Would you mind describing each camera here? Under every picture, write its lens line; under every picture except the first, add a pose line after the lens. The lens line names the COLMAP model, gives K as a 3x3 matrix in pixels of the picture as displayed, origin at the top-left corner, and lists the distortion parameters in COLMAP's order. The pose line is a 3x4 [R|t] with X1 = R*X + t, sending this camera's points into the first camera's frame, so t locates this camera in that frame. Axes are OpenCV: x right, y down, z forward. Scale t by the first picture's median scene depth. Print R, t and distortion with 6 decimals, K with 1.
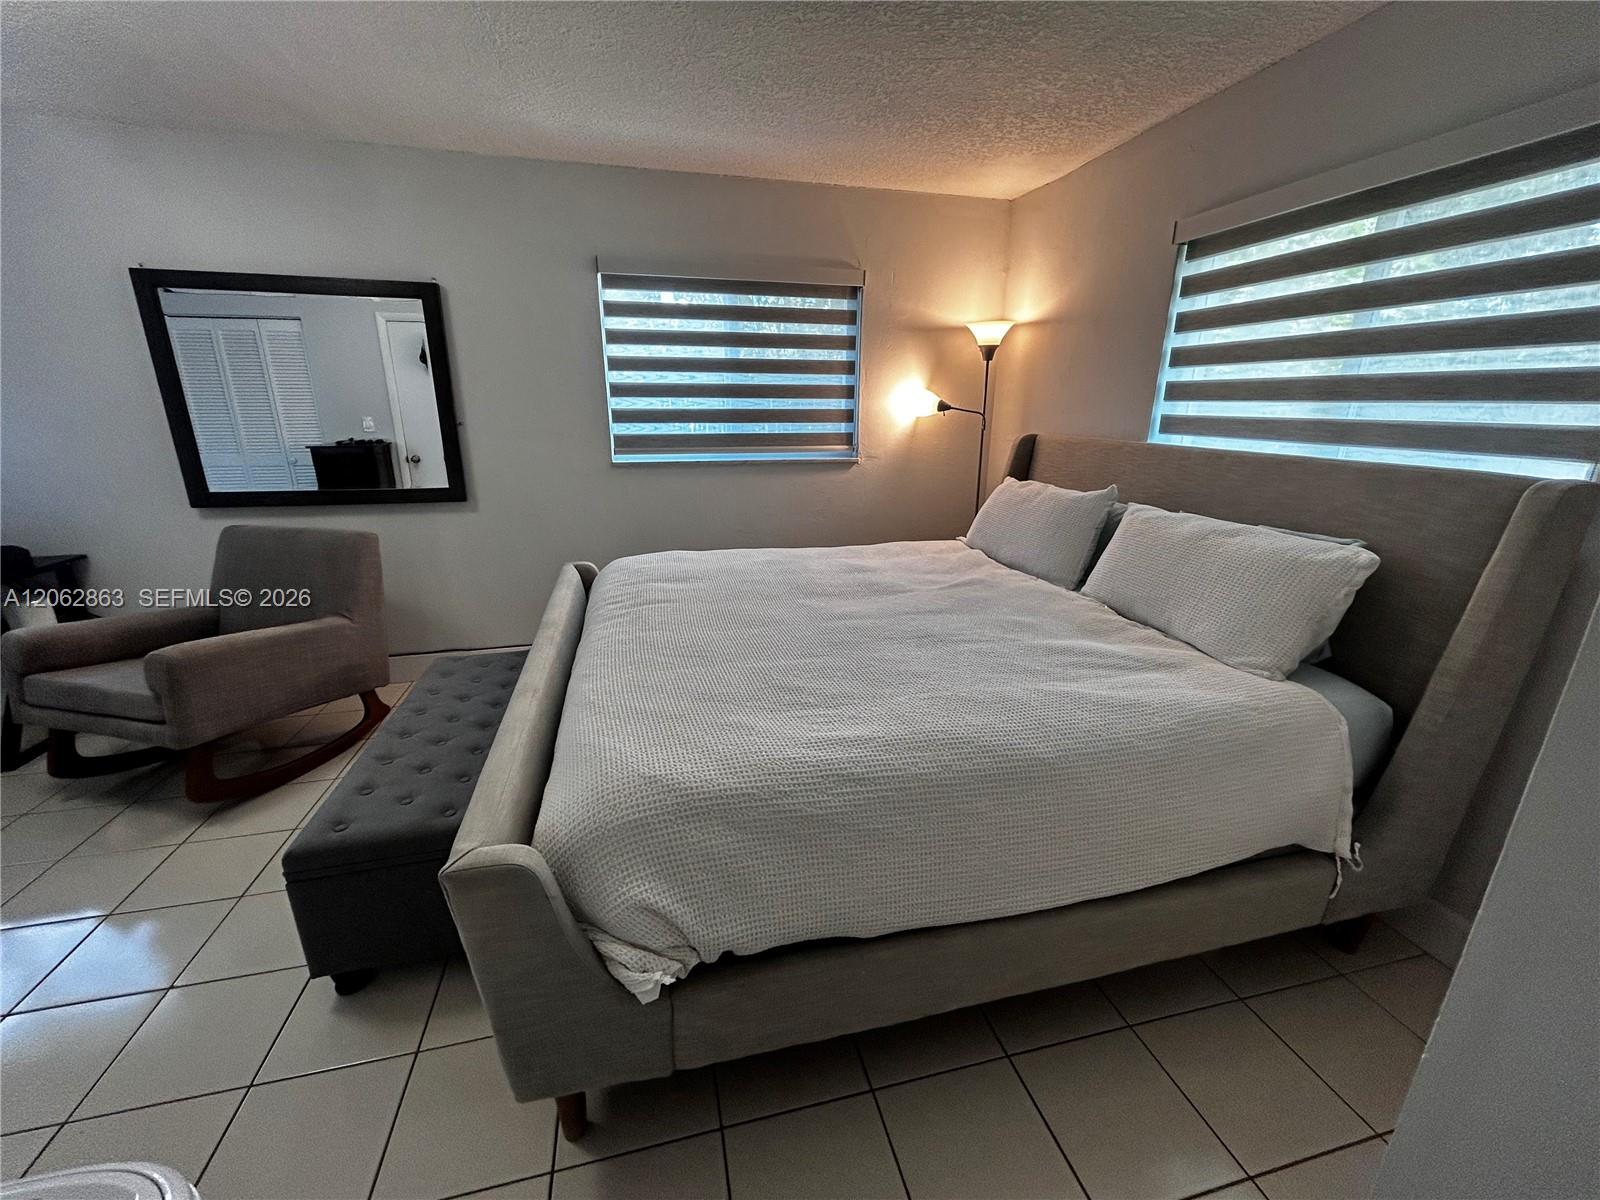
lens RADIAL K [[650.9, 0, 802.4], [0, 650.9, 600.6], [0, 0, 1]] dist [0.001640, 0.001269]
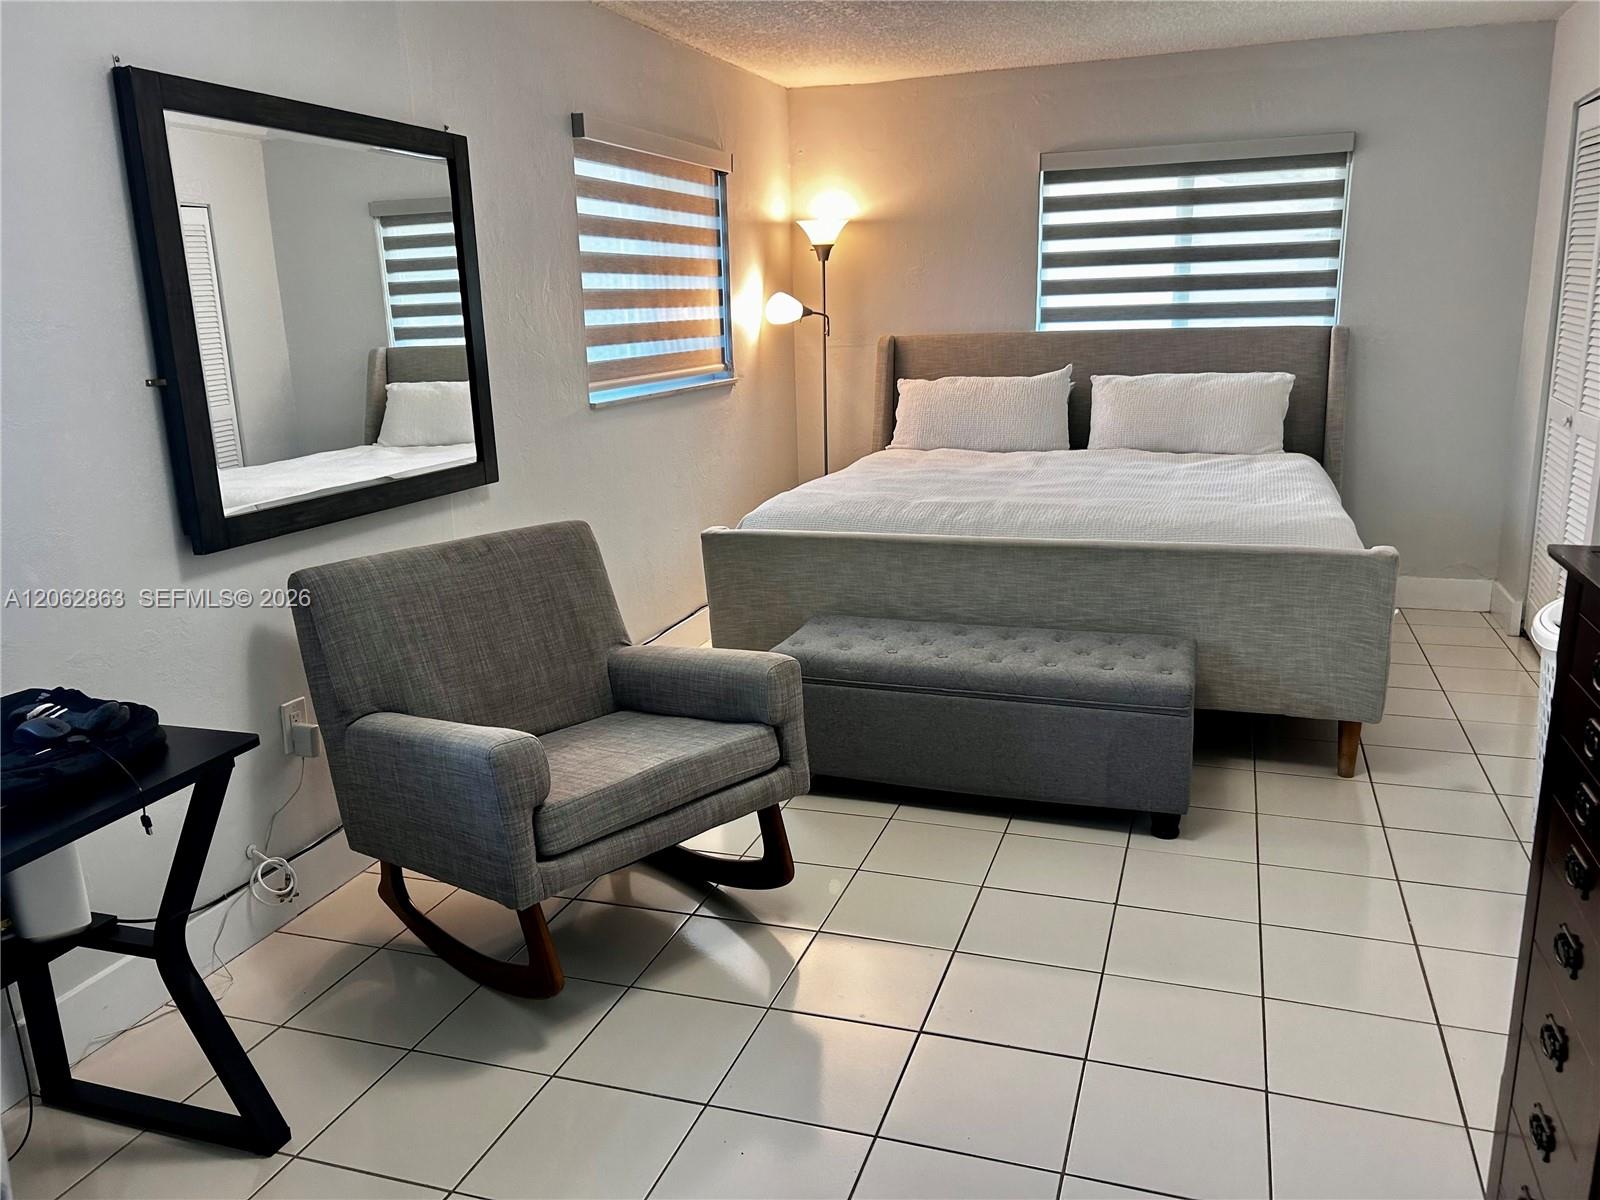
lens RADIAL K [[1194.2, 0, 800.0], [0, 1194.2, 600.0], [0, 0, 1]] dist [0.037644, -0.000811]
pose [[0.548546, -0.223059, 0.805817, -1.606056], [0.277581, 0.957680, 0.076138, -0.063196], [-0.788699, 0.181914, 0.587249, 0.157385]]
